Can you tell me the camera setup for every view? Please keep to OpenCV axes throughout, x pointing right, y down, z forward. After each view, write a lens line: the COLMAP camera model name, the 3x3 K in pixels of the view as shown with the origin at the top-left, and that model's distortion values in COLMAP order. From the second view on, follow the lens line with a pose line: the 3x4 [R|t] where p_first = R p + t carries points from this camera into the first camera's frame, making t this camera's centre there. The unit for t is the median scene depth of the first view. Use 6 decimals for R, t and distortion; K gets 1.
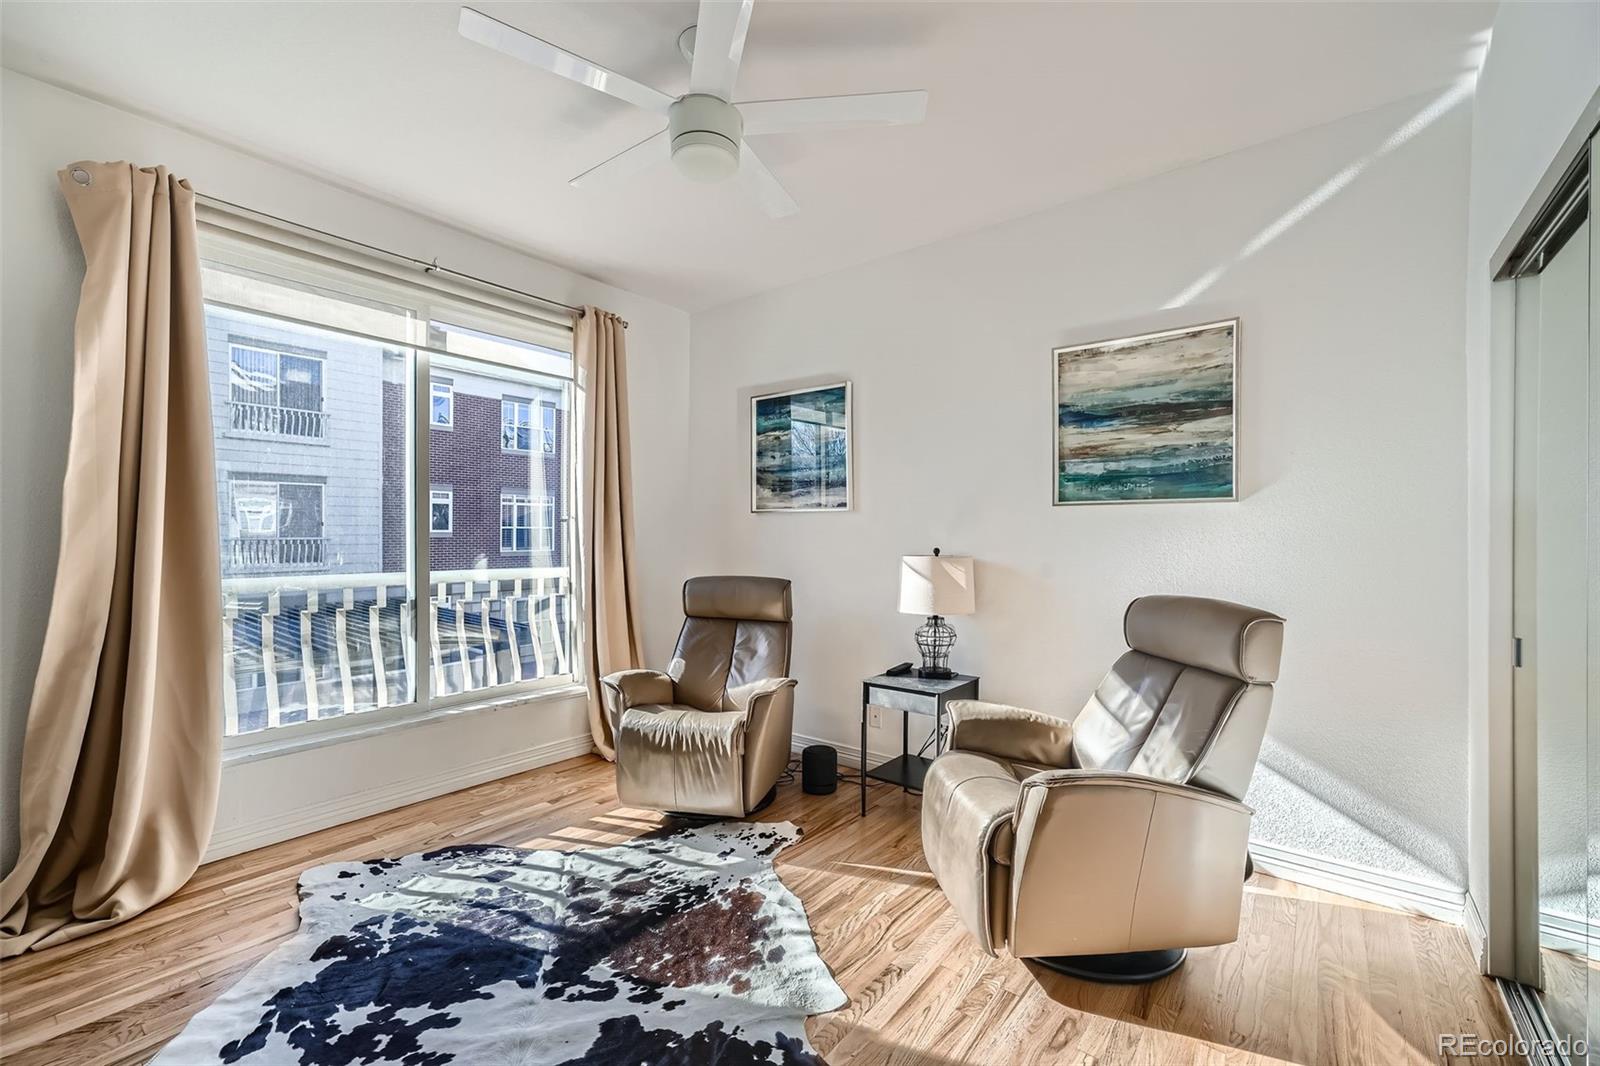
lens RADIAL K [[644.9, 0, 785.3], [0, 644.9, 529.1], [0, 0, 1]] dist [-0.023367, 0.000085]
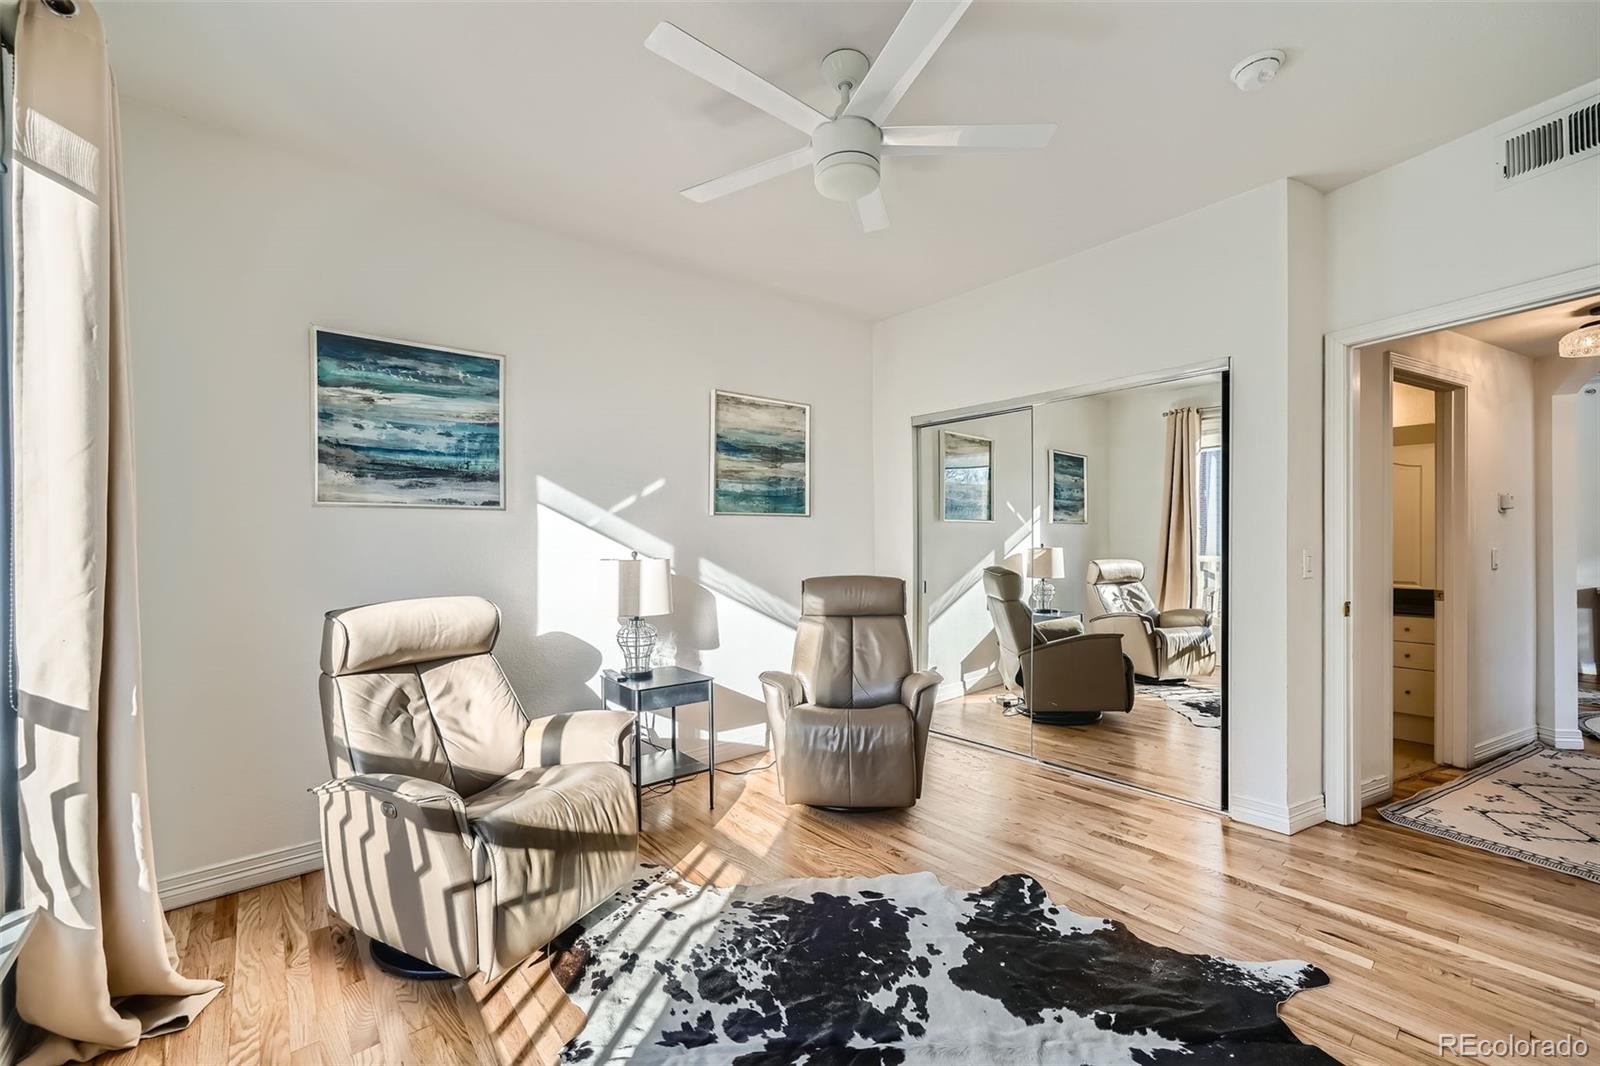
lens RADIAL K [[644.9, 0, 785.0], [0, 644.9, 535.4], [0, 0, 1]] dist [-0.023367, 0.000085]
pose [[0.220894, -0.012673, 0.975216, -0.825982], [-0.005664, 0.999882, 0.014276, -0.014855], [-0.975281, -0.008677, 0.220796, 0.614012]]
